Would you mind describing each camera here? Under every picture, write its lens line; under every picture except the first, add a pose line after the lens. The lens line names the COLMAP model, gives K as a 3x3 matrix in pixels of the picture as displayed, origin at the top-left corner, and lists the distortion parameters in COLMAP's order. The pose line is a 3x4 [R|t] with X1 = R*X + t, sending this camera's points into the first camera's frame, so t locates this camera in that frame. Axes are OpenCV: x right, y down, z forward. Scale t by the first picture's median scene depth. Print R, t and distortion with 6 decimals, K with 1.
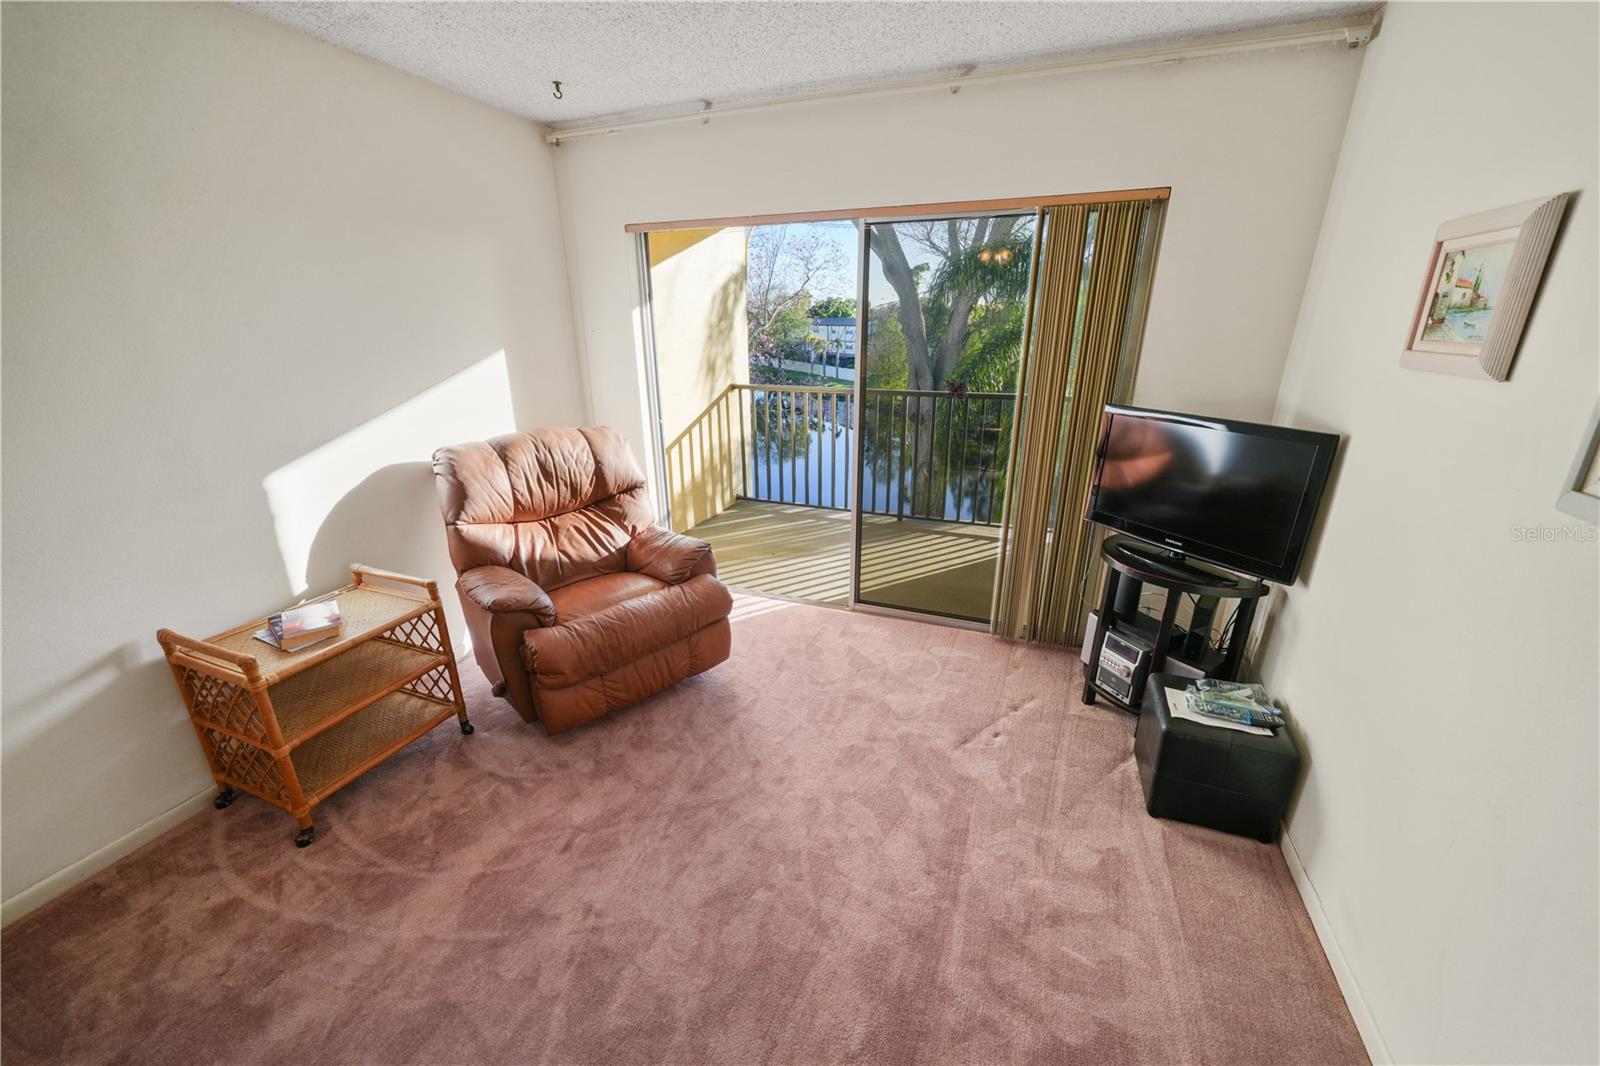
lens RADIAL K [[608.3, 0, 801.9], [0, 608.3, 536.9], [0, 0, 1]] dist [-0.000404, -0.000006]
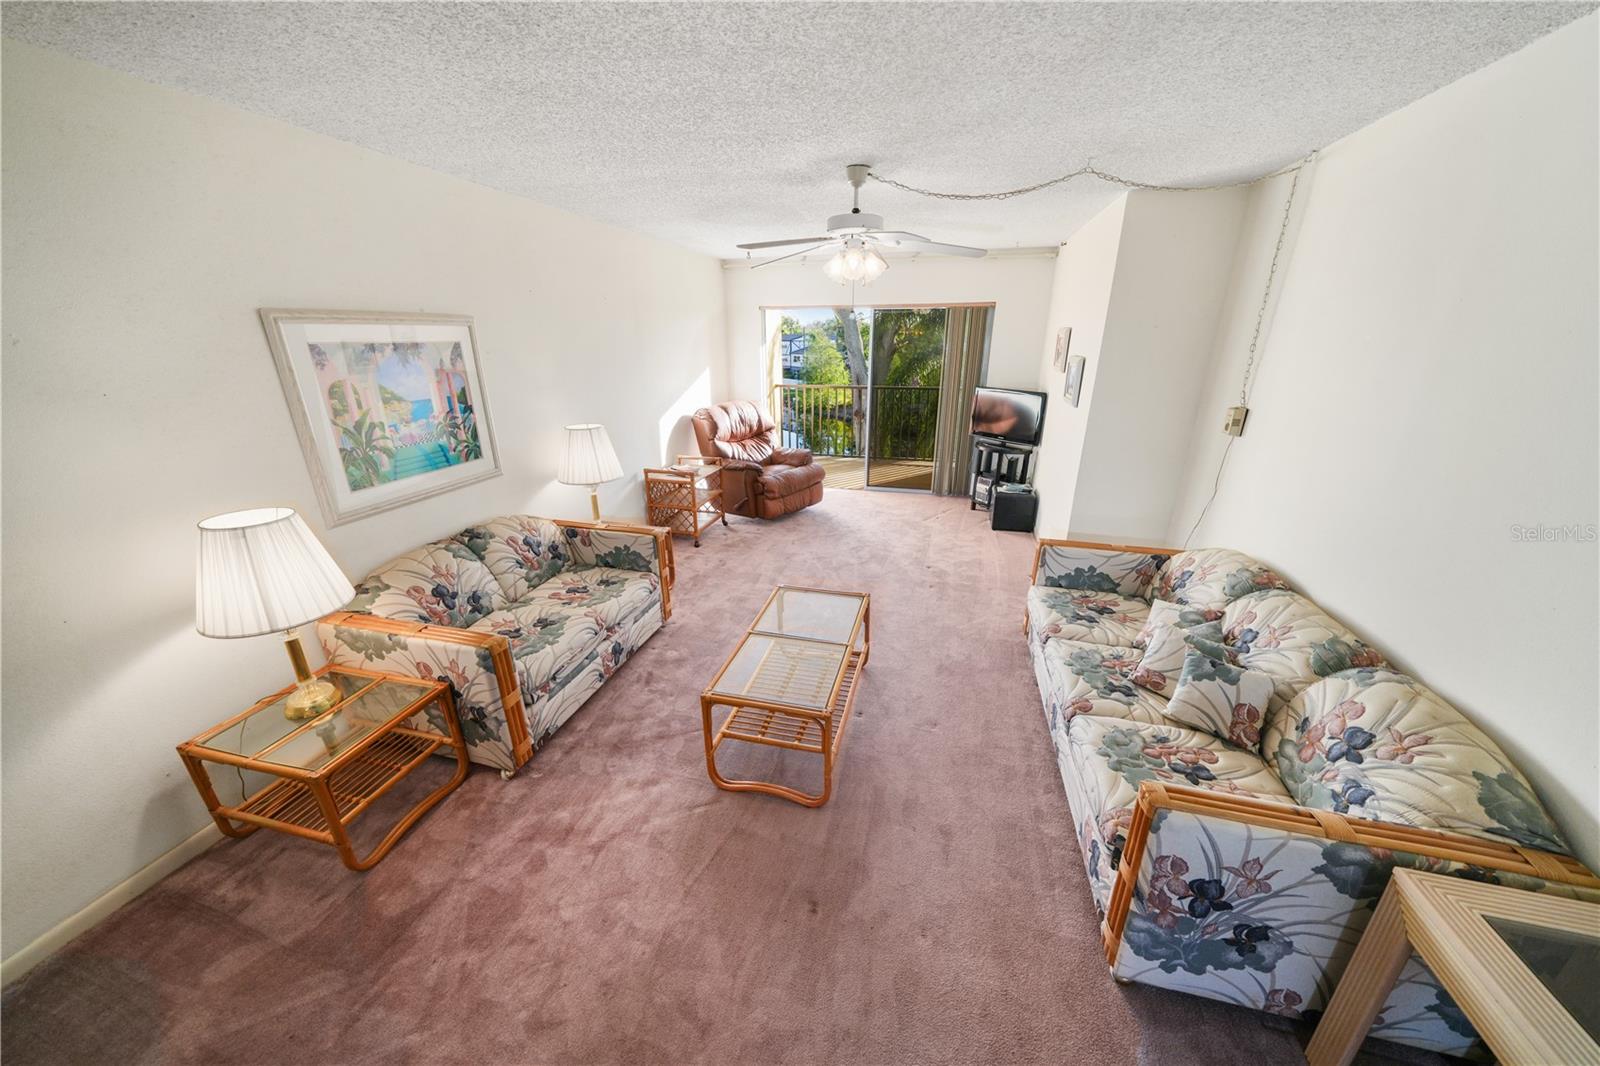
lens RADIAL K [[545.6, 0, 801.7], [0, 545.6, 537.1], [0, 0, 1]] dist [-0.001106, -0.000160]
pose [[0.993678, -0.039166, 0.105217, -0.459750], [0.037928, 0.999186, 0.013742, 0.335426], [-0.105669, -0.009665, 0.994354, -1.136584]]
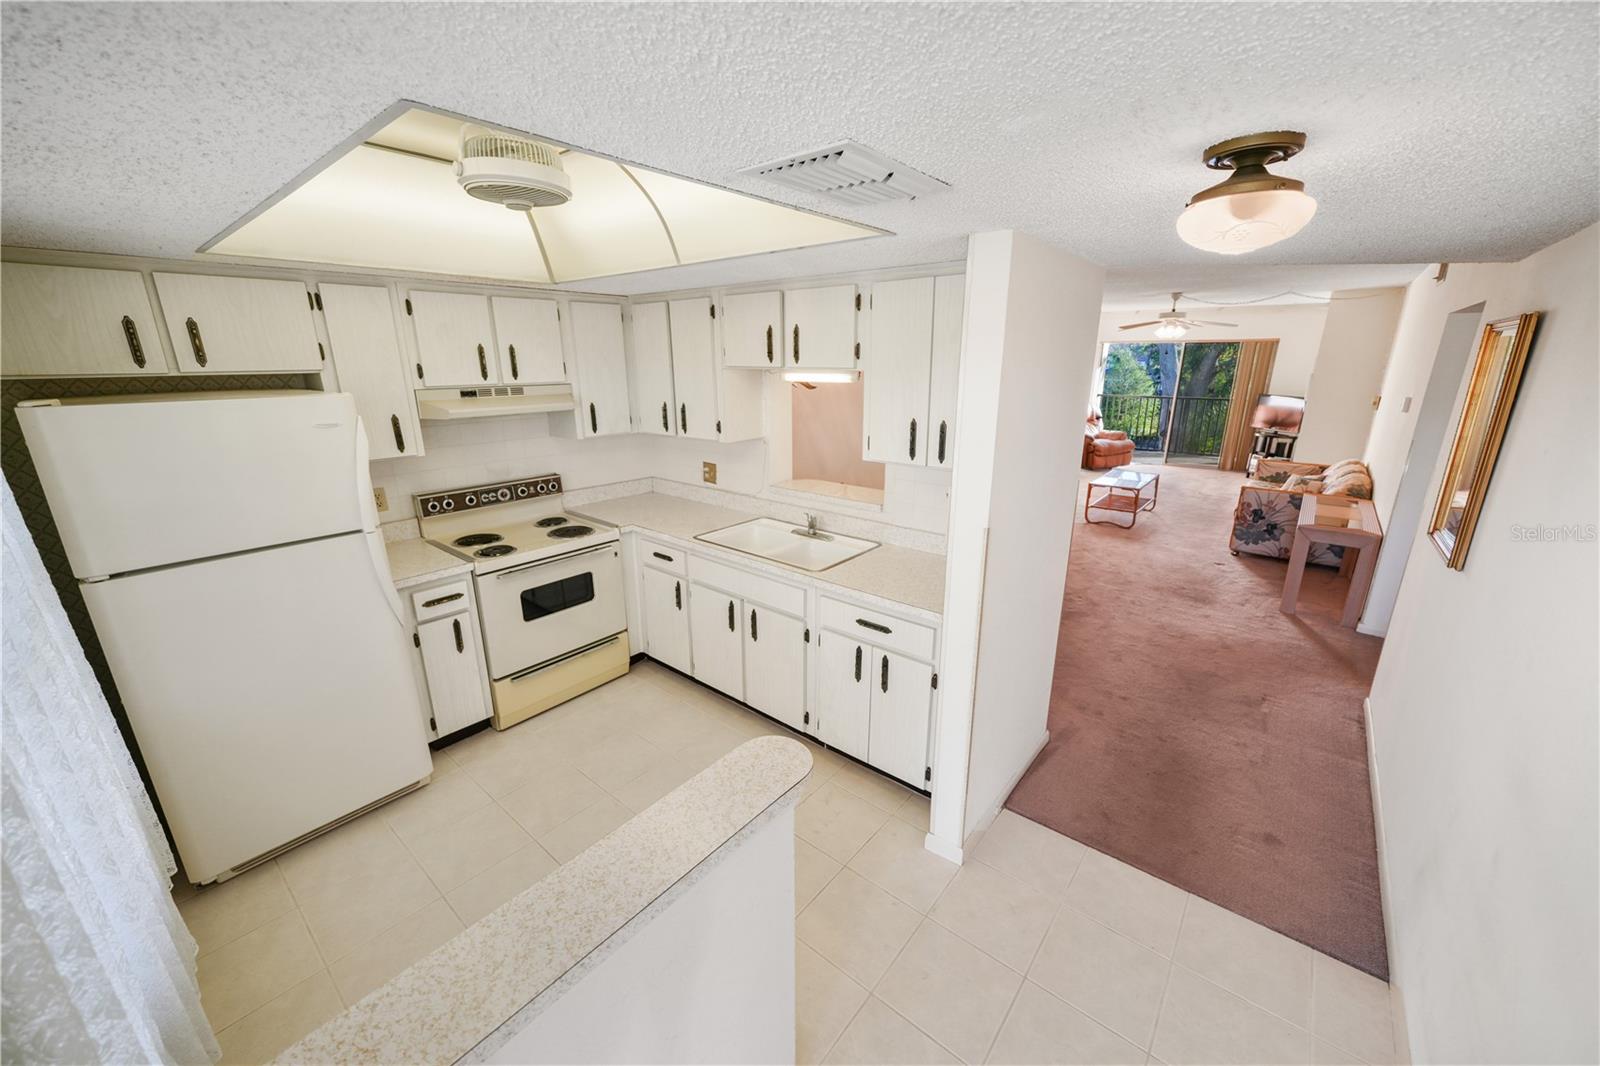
lens RADIAL K [[608.3, 0, 801.9], [0, 608.3, 536.9], [0, 0, 1]] dist [-0.000404, -0.000006]
pose [[0.947166, 0.092100, -0.307235, -0.884351], [-0.108338, 0.993456, -0.036181, 1.048439], [0.301892, 0.067555, 0.950946, -3.197372]]
